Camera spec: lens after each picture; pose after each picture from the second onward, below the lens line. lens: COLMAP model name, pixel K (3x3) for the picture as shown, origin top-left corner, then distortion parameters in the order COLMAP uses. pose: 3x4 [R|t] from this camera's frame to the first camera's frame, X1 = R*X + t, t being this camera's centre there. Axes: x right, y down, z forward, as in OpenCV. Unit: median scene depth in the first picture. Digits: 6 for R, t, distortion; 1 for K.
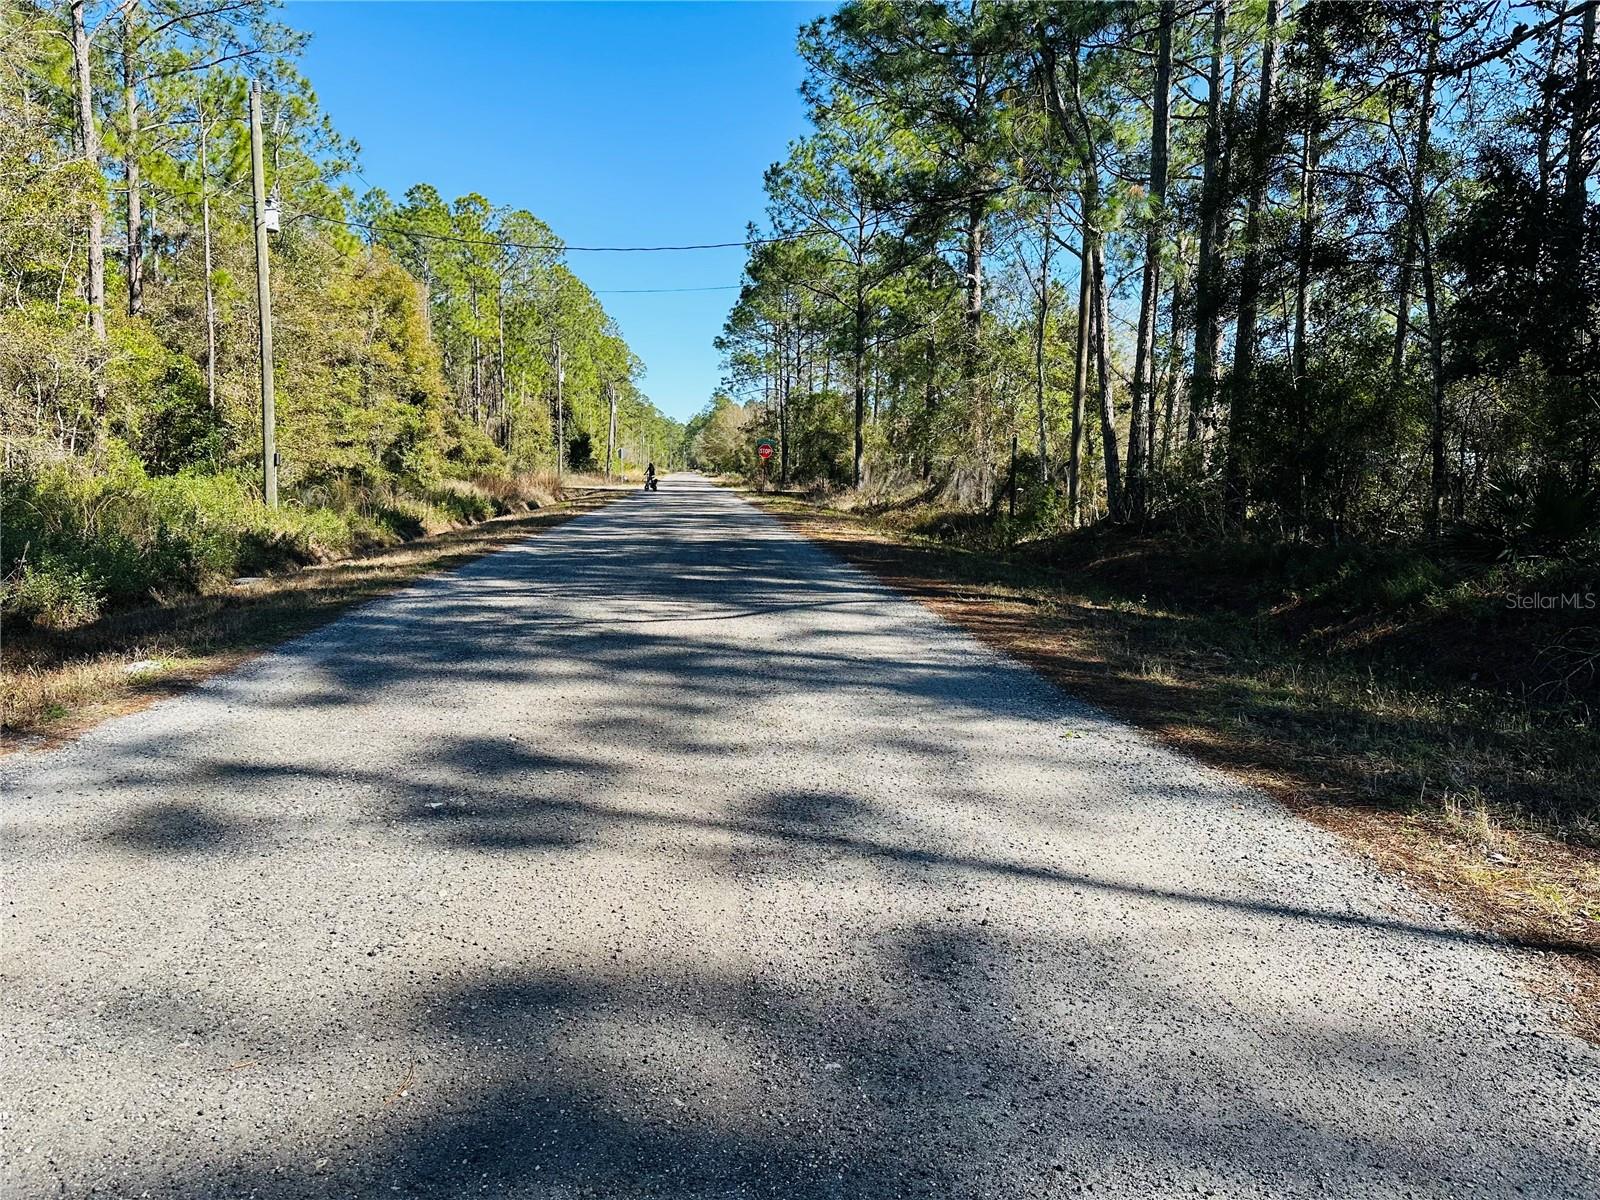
lens RADIAL K [[1137.0, 0, 792.4], [0, 1137.0, 659.8], [0, 0, 1]] dist [0.014185, -0.022985]
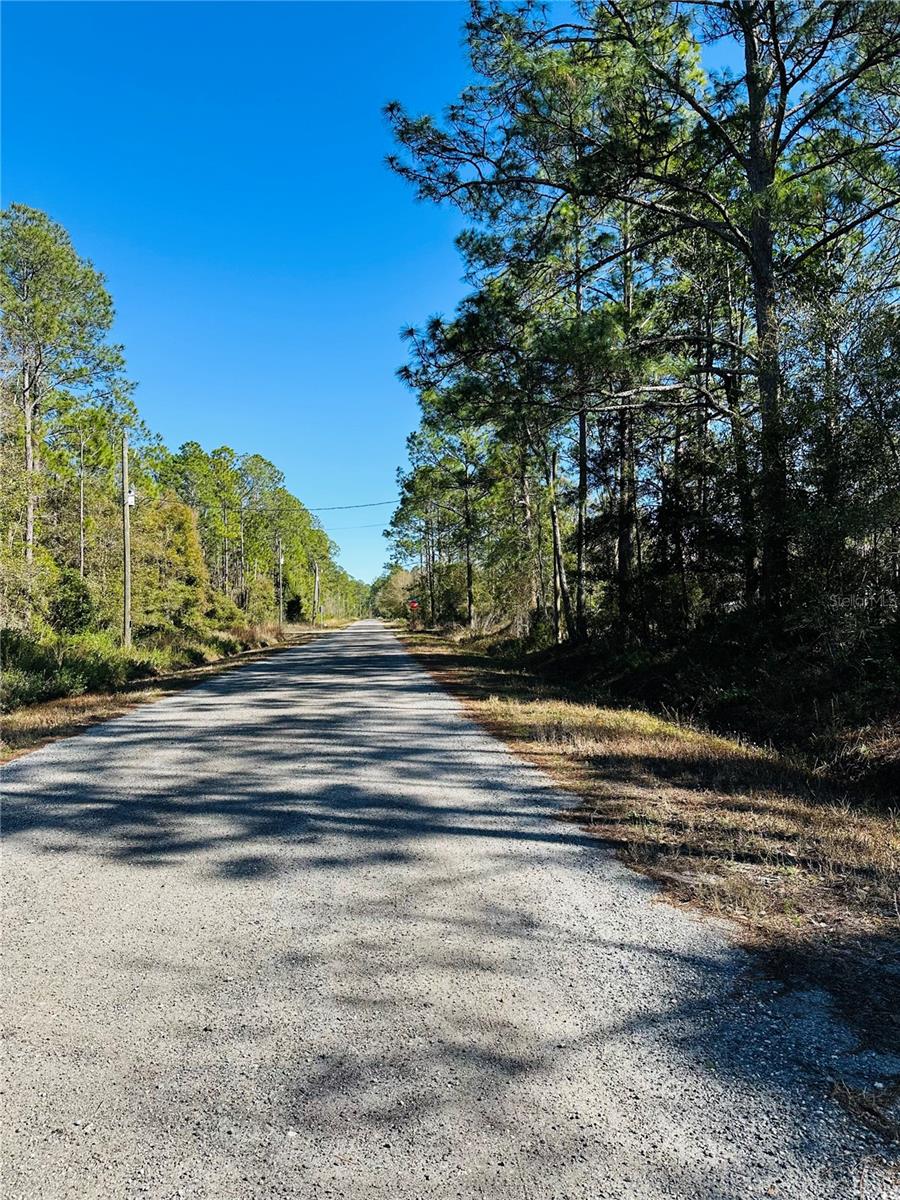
lens RADIAL K [[852.8, 0, 441.3], [0, 852.8, 602.1], [0, 0, 1]] dist [0.014185, -0.022985]
pose [[0.999268, -0.036594, -0.011165, 0.025377], [0.034001, 0.983197, -0.179351, 0.019753], [0.017541, 0.178840, 0.983722, -0.128330]]
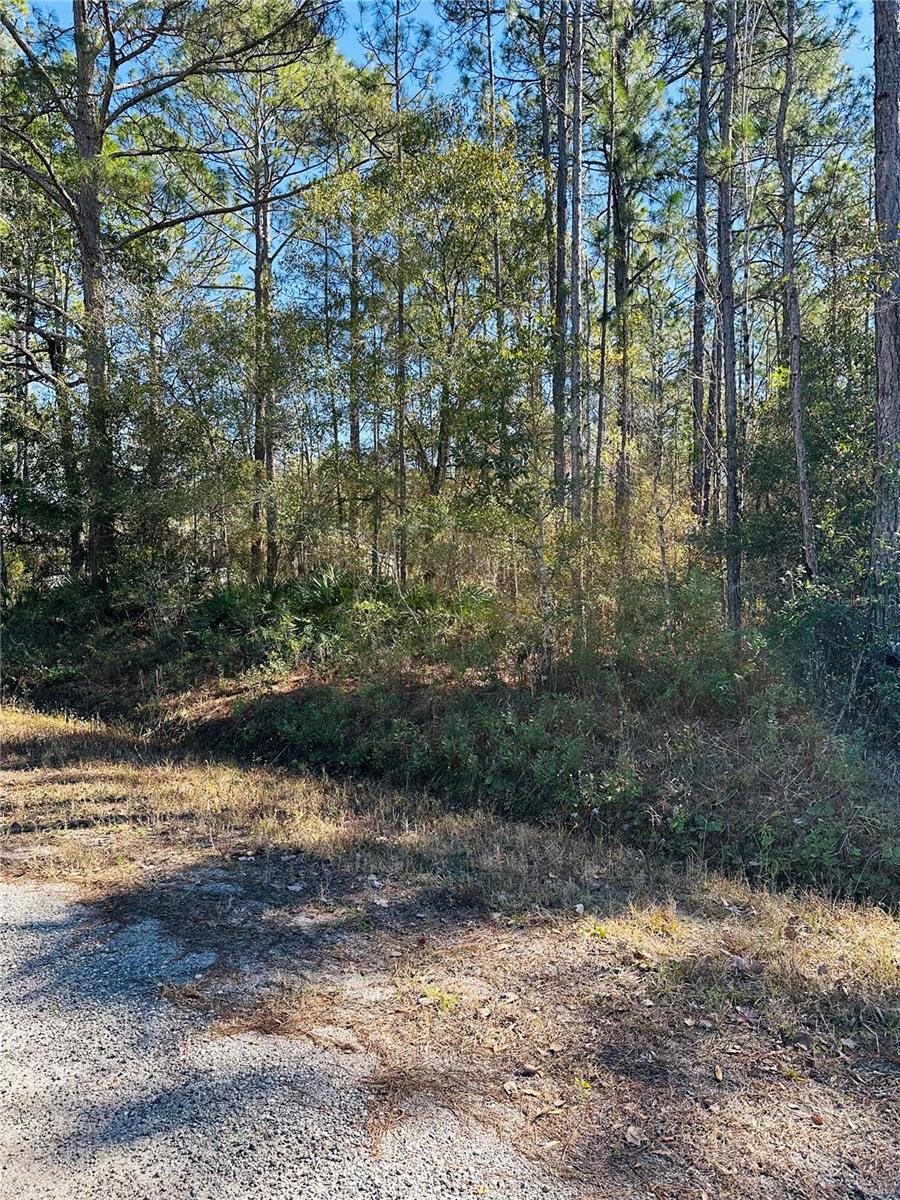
lens RADIAL K [[852.8, 0, 465.1], [0, 852.8, 604.9], [0, 0, 1]] dist [0.014185, -0.022985]
pose [[0.720681, -0.043371, 0.691908, 0.020393], [0.134427, 0.987841, -0.078097, 0.020585], [-0.680109, 0.149294, 0.717749, -0.137553]]
